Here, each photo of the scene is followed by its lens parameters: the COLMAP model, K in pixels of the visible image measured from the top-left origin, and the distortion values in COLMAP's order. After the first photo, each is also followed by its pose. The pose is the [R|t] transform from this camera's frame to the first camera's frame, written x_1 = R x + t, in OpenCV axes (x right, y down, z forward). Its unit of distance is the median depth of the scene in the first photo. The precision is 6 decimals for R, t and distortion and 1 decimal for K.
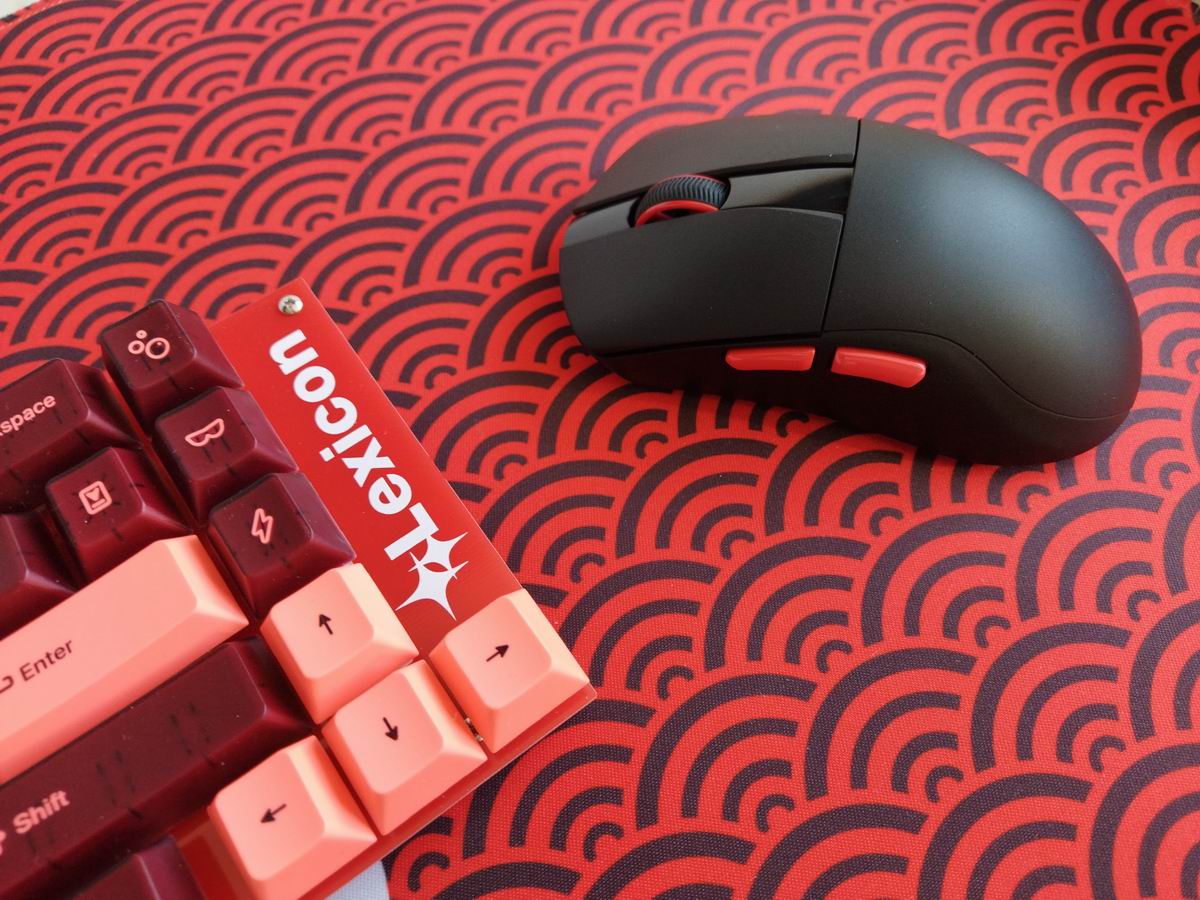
lens RADIAL K [[943.9, 0, 601.4], [0, 943.9, 448.1], [0, 0, 1]] dist [0.024555, -0.032291]
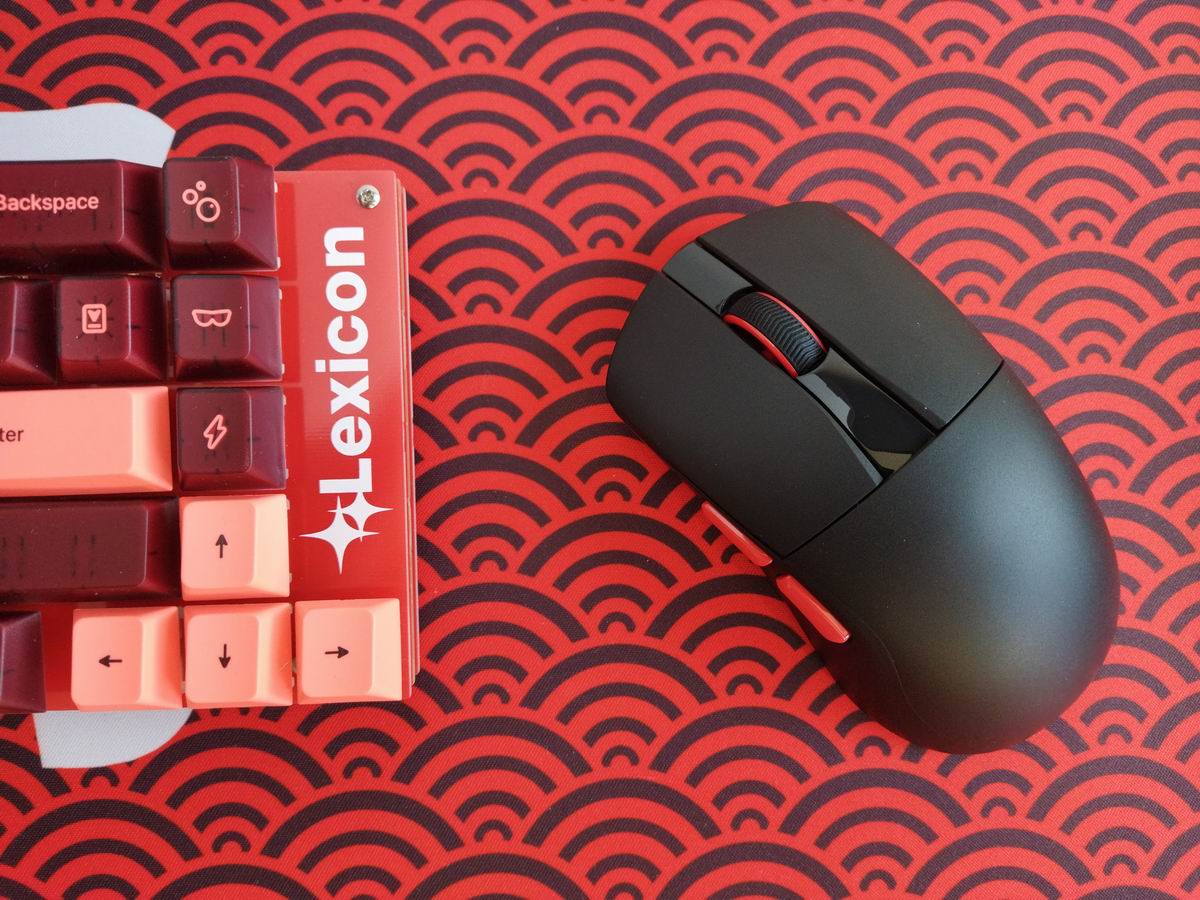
lens RADIAL K [[943.9, 0, 598.3], [0, 943.9, 450.7], [0, 0, 1]] dist [0.024555, -0.032291]
pose [[0.818547, 0.573426, 0.034094, -0.026137], [-0.537793, 0.744118, 0.396318, -0.502022], [0.201889, -0.342741, 0.917480, 0.090115]]
